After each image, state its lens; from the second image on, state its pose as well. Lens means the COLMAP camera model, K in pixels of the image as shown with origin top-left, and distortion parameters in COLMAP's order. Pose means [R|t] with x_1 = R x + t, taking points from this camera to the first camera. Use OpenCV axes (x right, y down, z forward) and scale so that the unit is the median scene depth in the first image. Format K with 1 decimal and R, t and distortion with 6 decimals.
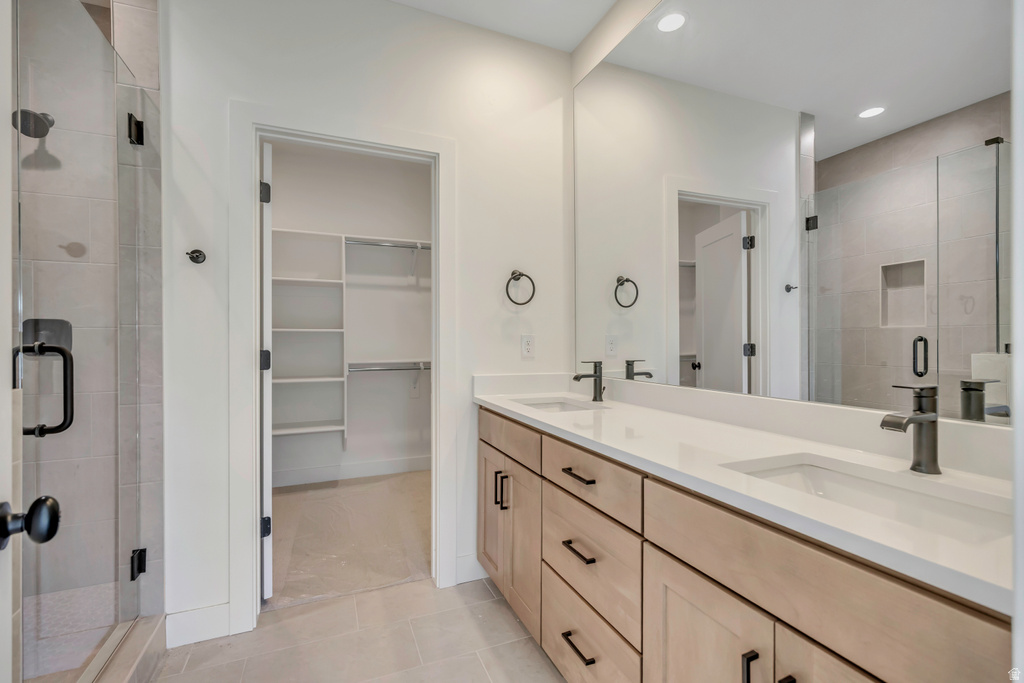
lens RADIAL K [[448.3, 0, 512.0], [0, 448.3, 341.5], [0, 0, 1]] dist [-0.003518, -0.000174]
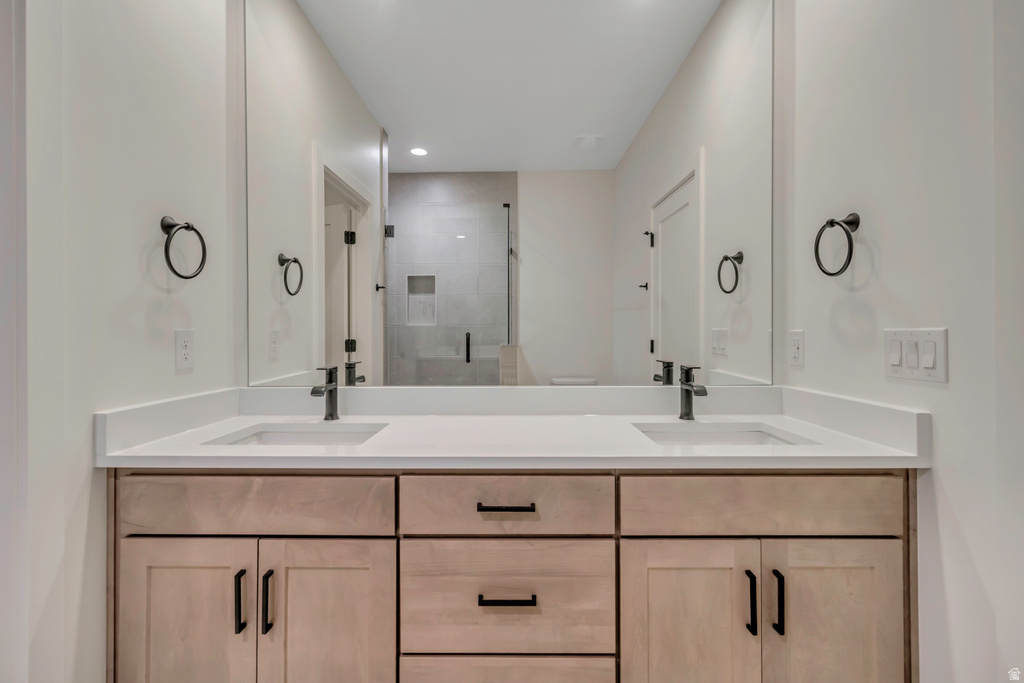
lens RADIAL K [[448.3, 0, 512.0], [0, 448.3, 341.5], [0, 0, 1]] dist [-0.003518, -0.000174]
pose [[0.402869, -0.017035, 0.915099, -0.350237], [0.003780, 0.999849, 0.016949, -0.009323], [-0.915250, -0.003369, 0.402872, 0.397023]]
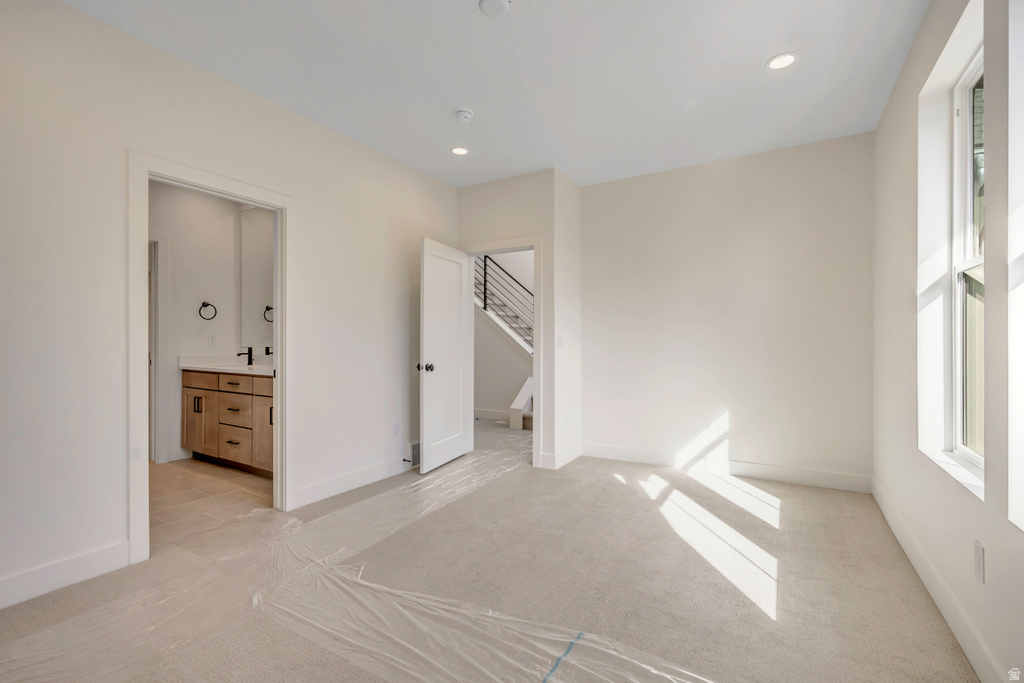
lens RADIAL K [[448.3, 0, 512.0], [0, 448.3, 341.5], [0, 0, 1]] dist [-0.003518, -0.000174]
pose [[0.808377, 0.002183, 0.588661, -0.061008], [-0.004557, 0.999986, 0.002550, 0.004308], [-0.588647, -0.004744, 0.808376, -1.455455]]
